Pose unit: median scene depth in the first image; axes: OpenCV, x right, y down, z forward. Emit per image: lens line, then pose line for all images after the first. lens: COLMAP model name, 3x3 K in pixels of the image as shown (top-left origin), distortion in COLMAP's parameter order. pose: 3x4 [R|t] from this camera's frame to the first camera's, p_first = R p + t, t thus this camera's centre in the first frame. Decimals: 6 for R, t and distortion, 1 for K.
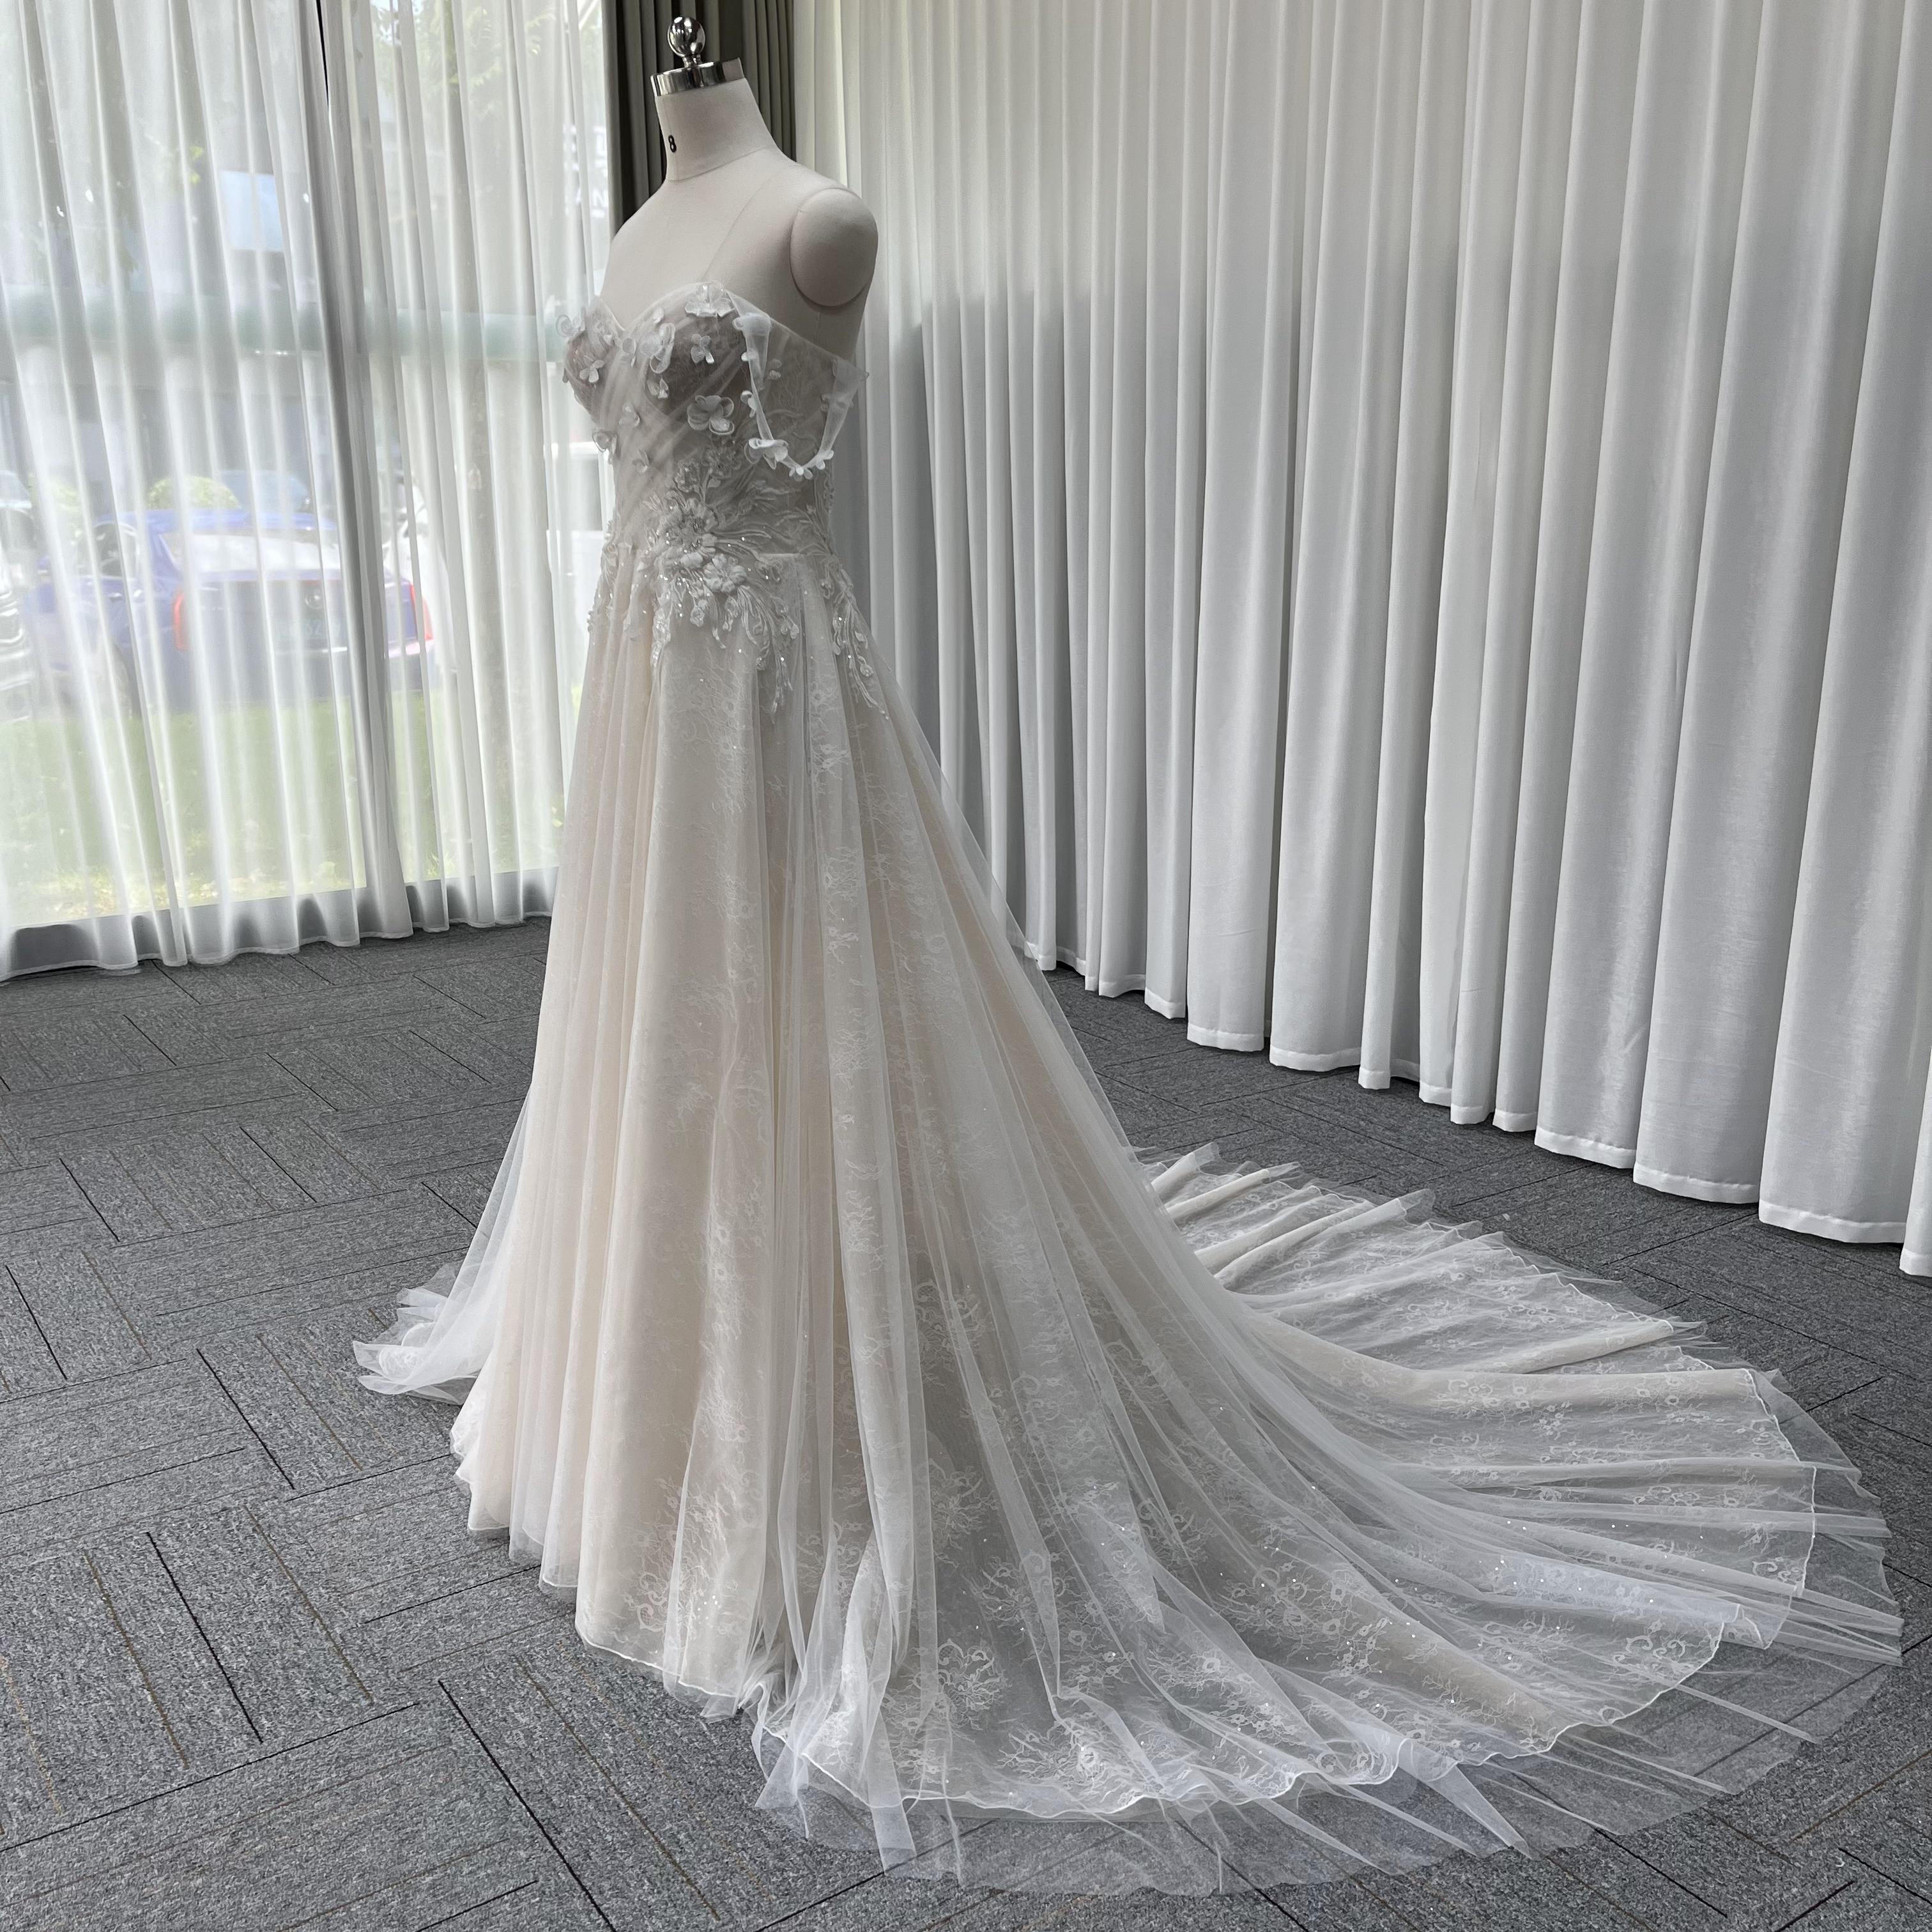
lens RADIAL K [[1929.9, 0, 973.9], [0, 1929.9, 1001.1], [0, 0, 1]] dist [0.051630, -0.101122]
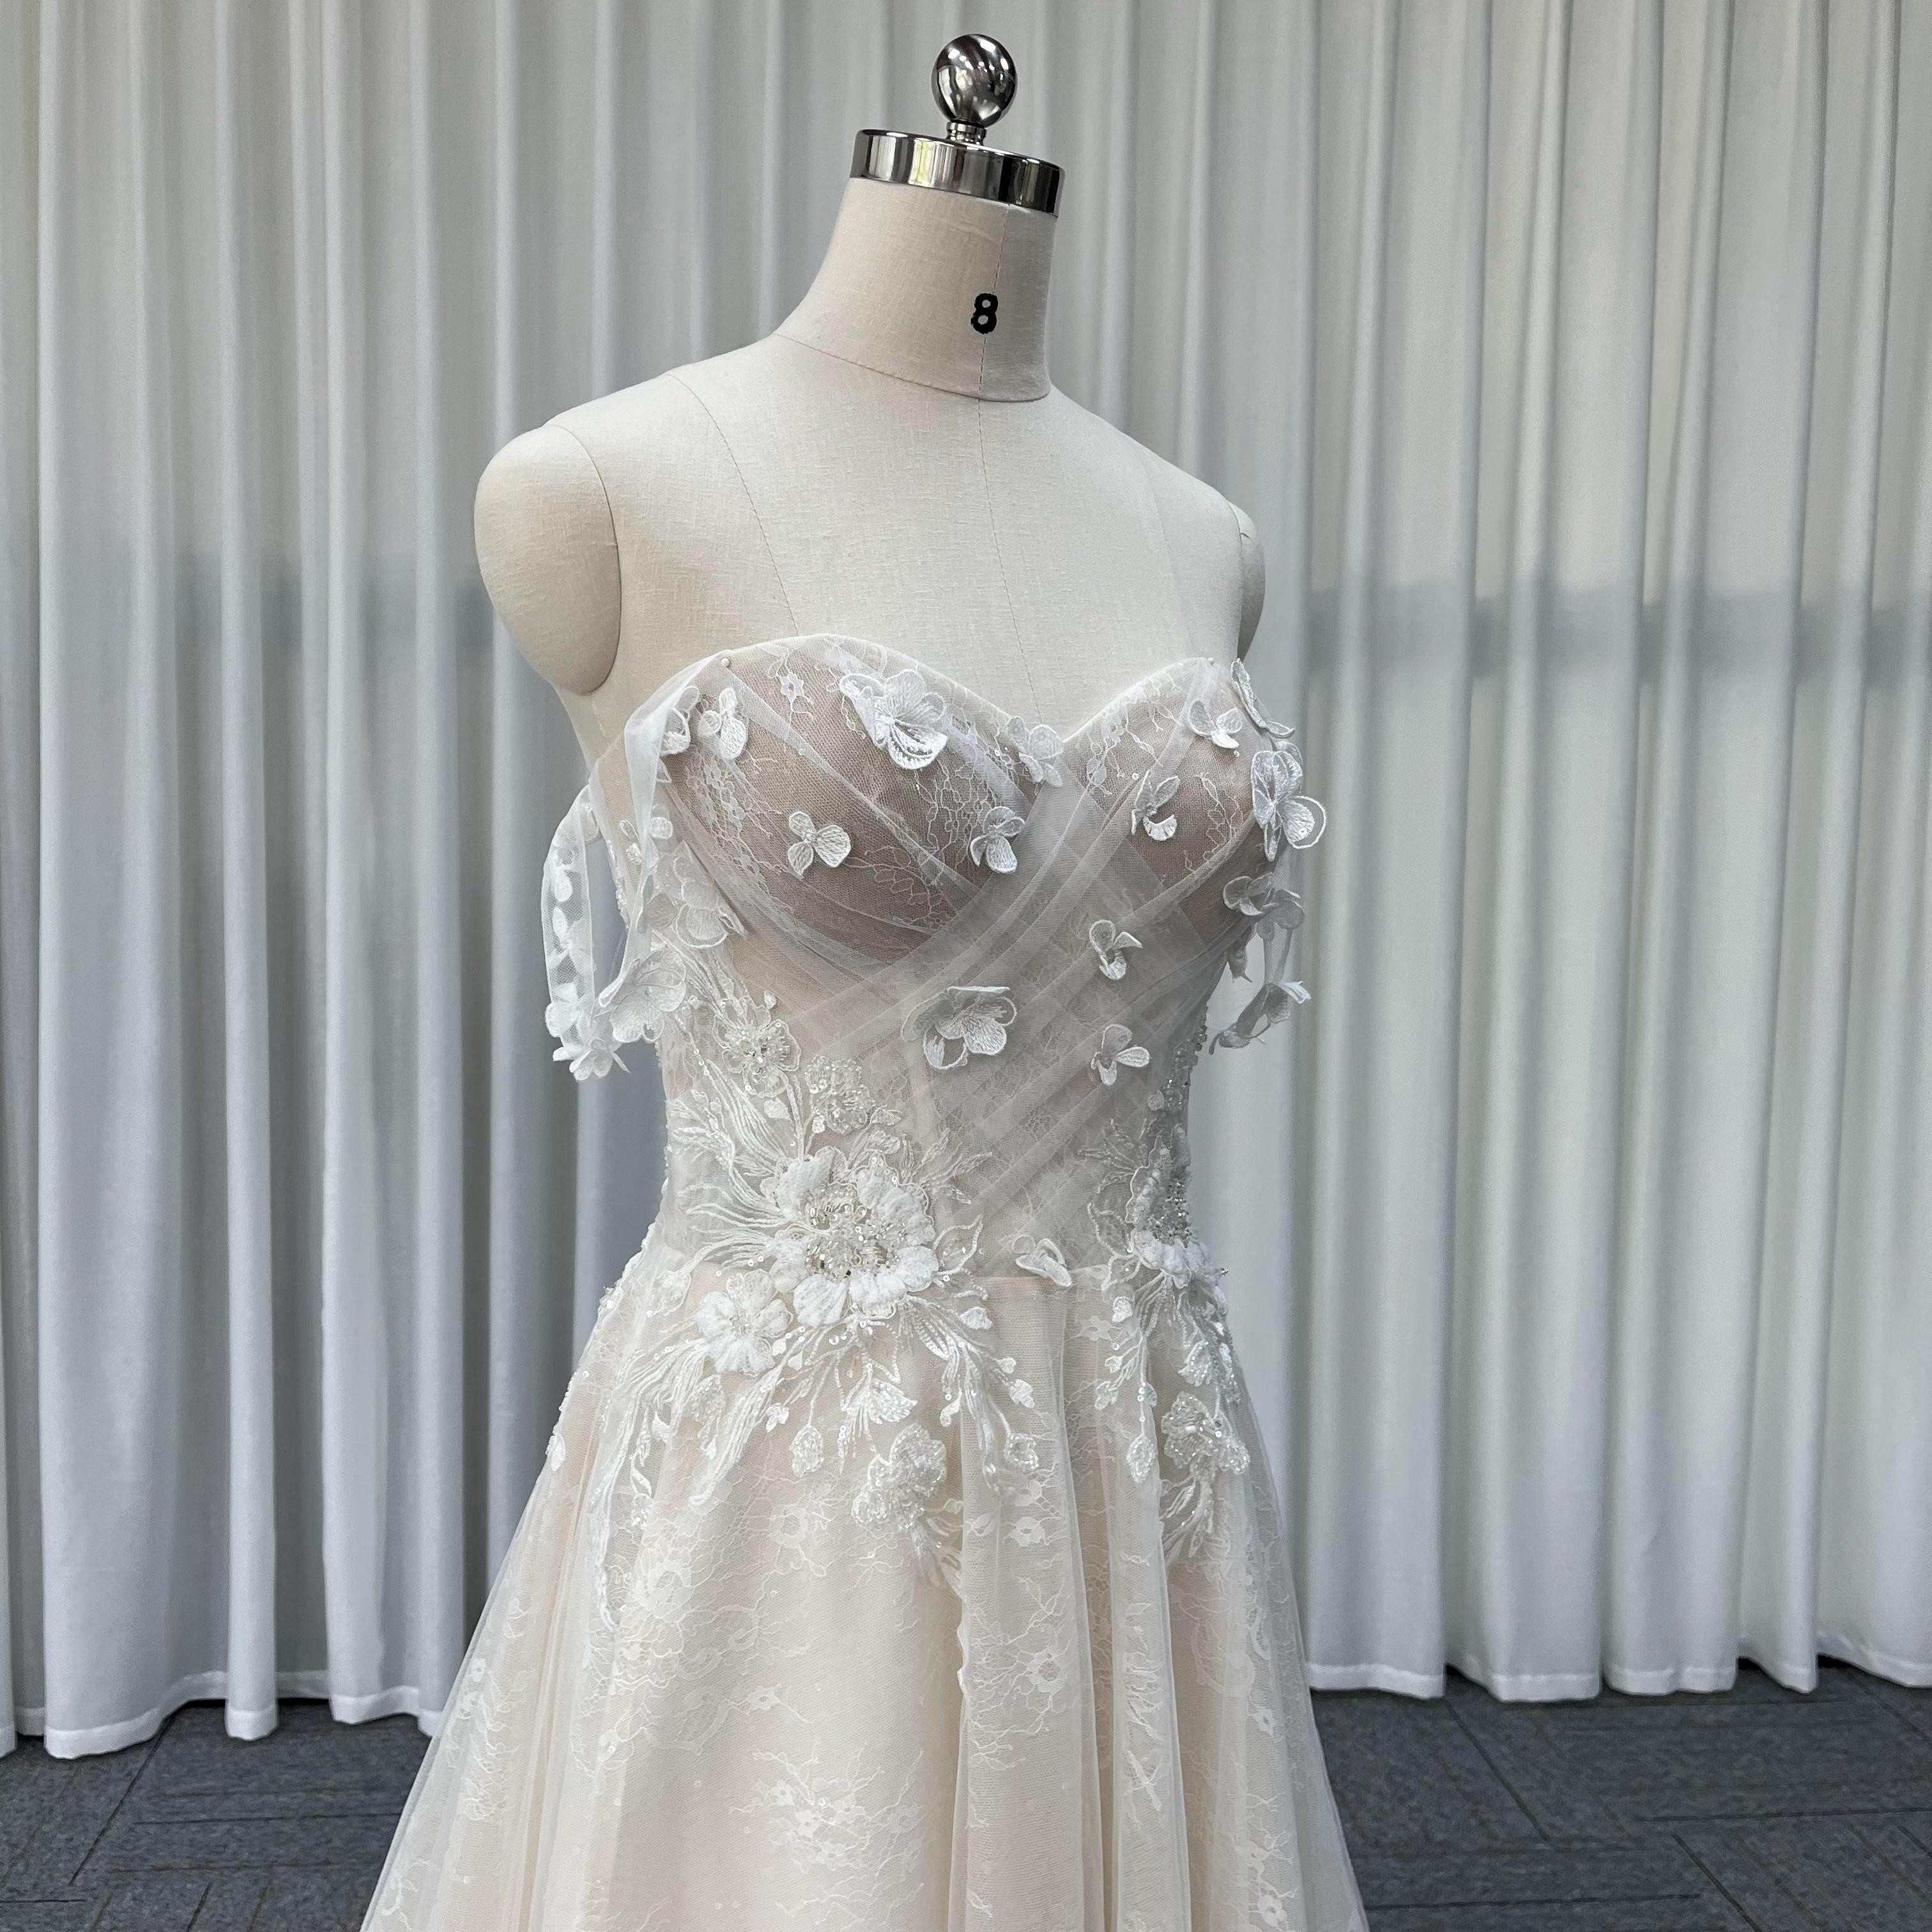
lens RADIAL K [[2000.0, 0, 963.4], [0, 2000.0, 953.5], [0, 0, 1]] dist [0.114662, -0.177002]
pose [[0.195278, -0.087066, 0.976876, -0.587140], [0.233049, 0.971641, 0.040013, -0.324563], [-0.952657, 0.219846, 0.210031, 0.939671]]
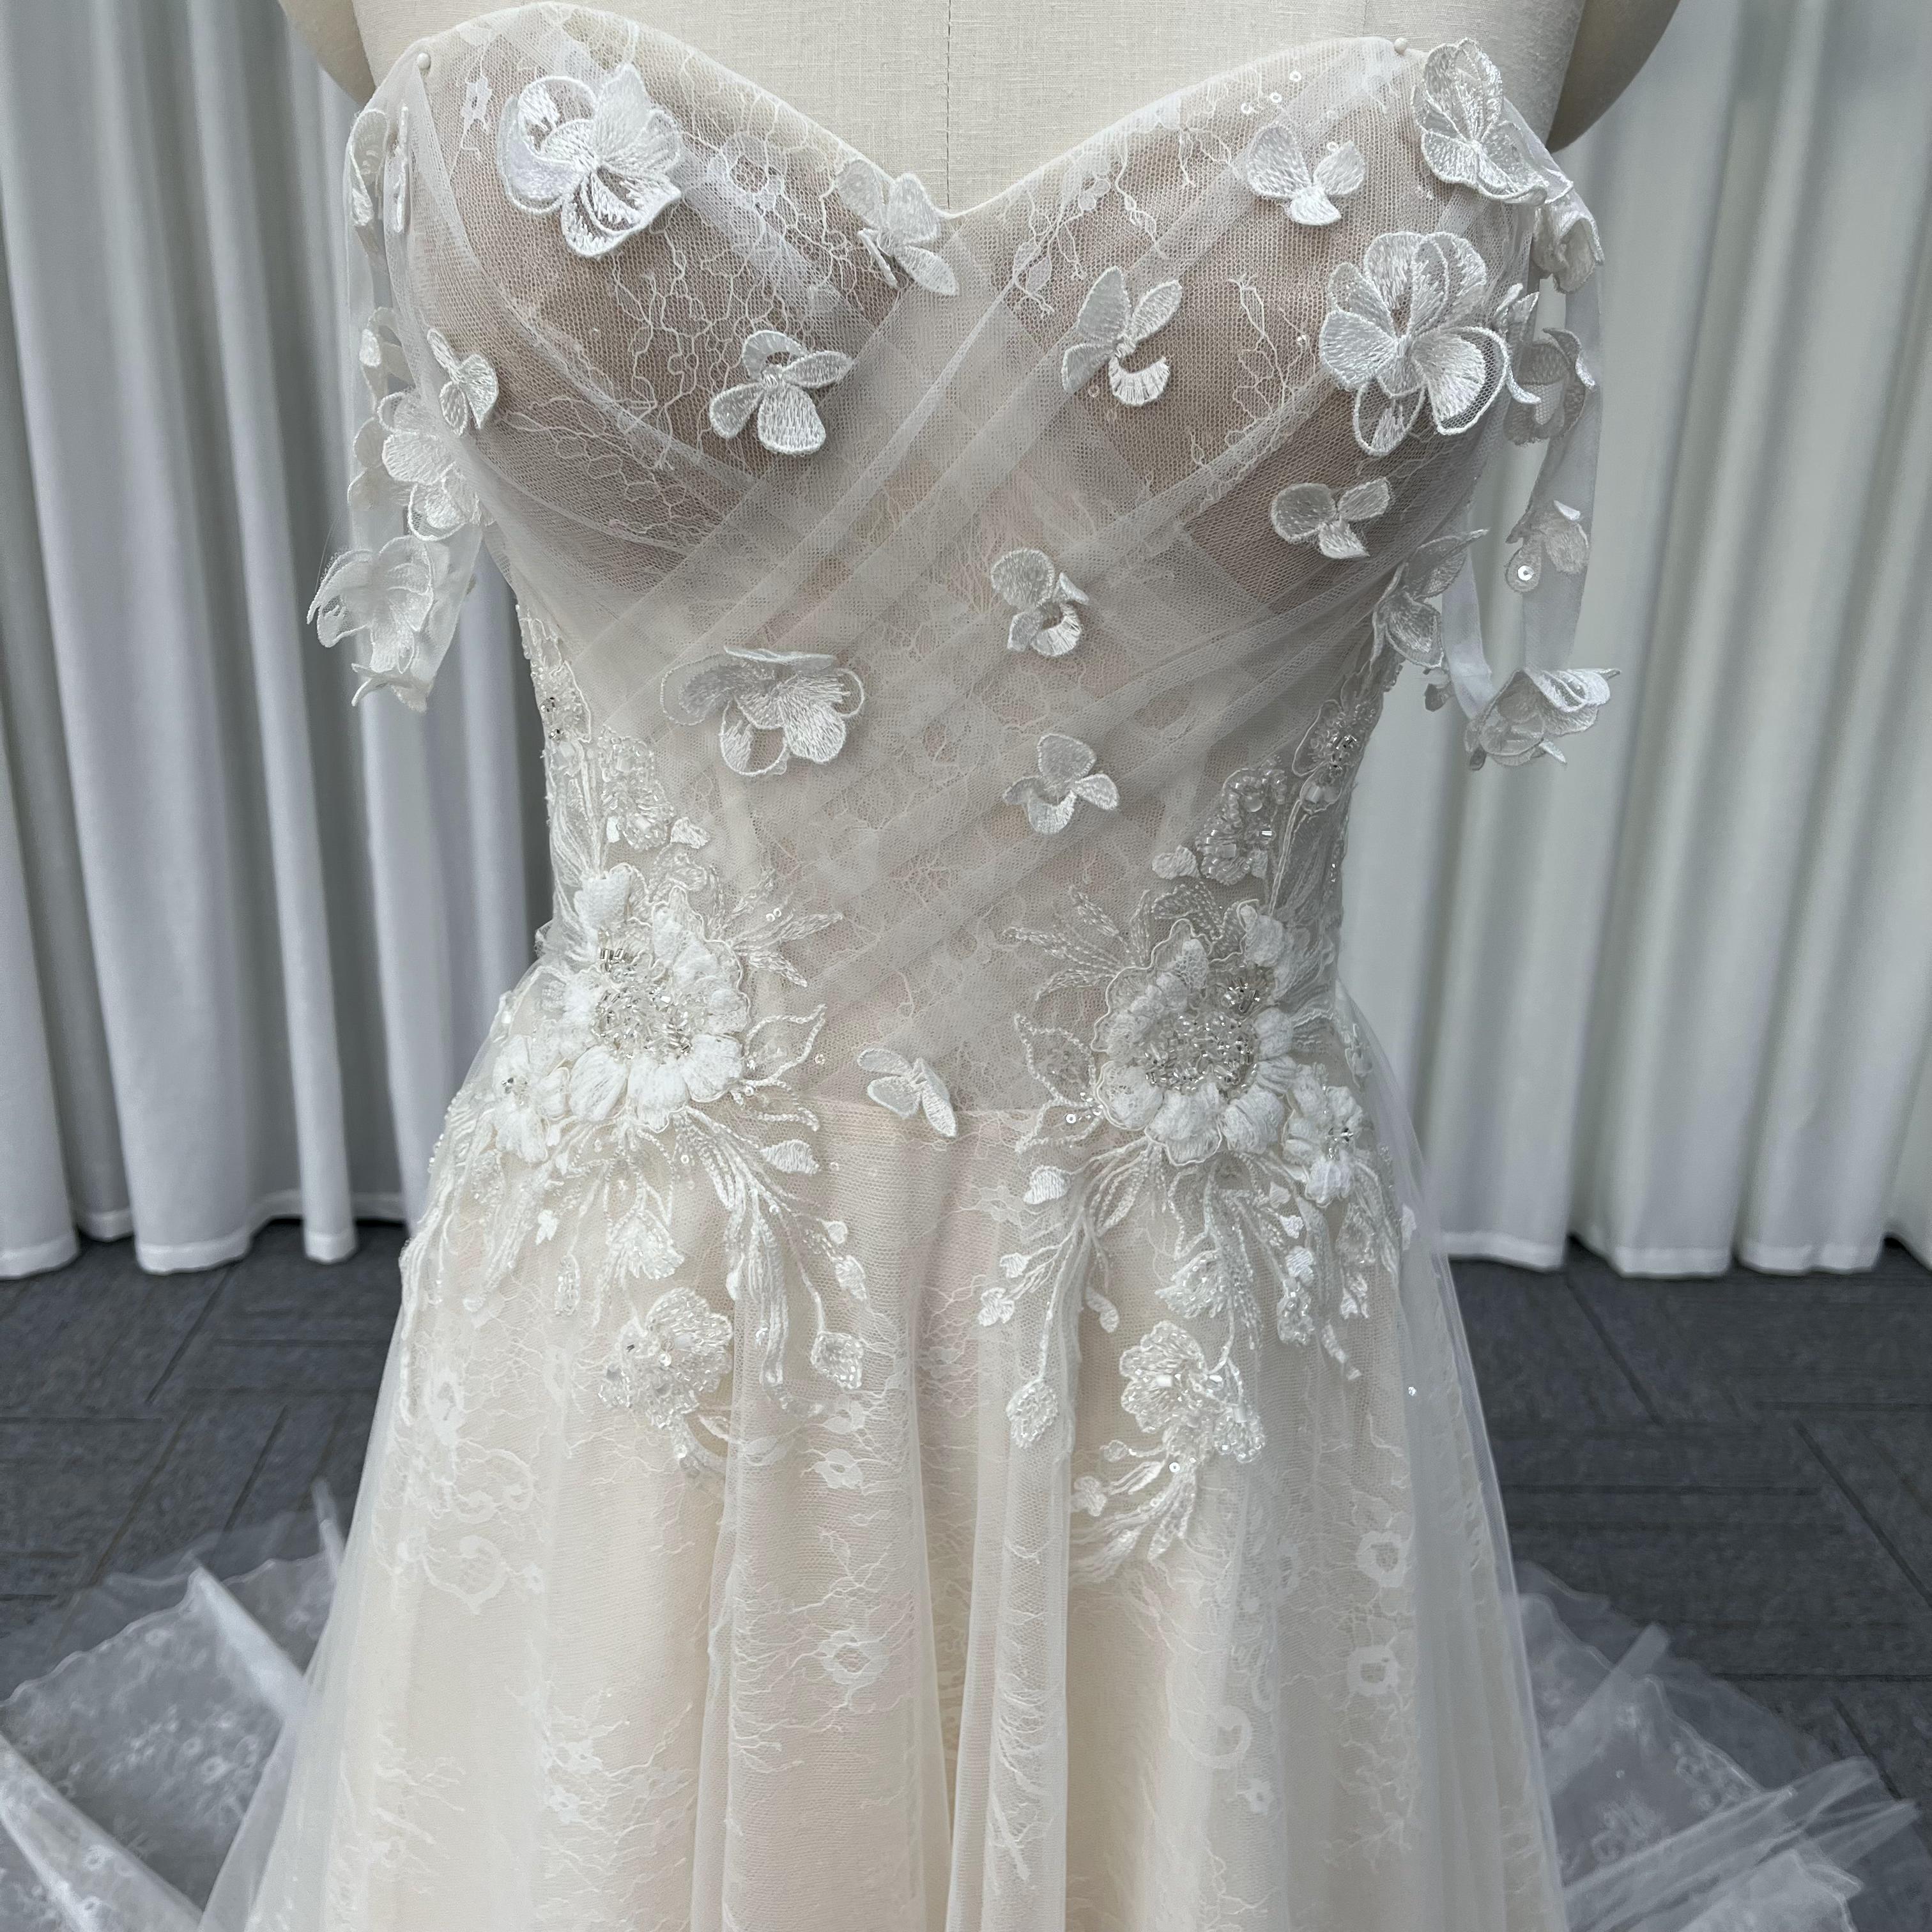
lens RADIAL K [[1951.2, 0, 964.8], [0, 1951.2, 990.0], [0, 0, 1]] dist [0.087436, -0.179213]
pose [[0.657046, -0.253720, 0.709871, -0.357631], [0.161607, 0.967175, 0.196104, -0.304217], [-0.736325, -0.014129, 0.676481, 0.847060]]
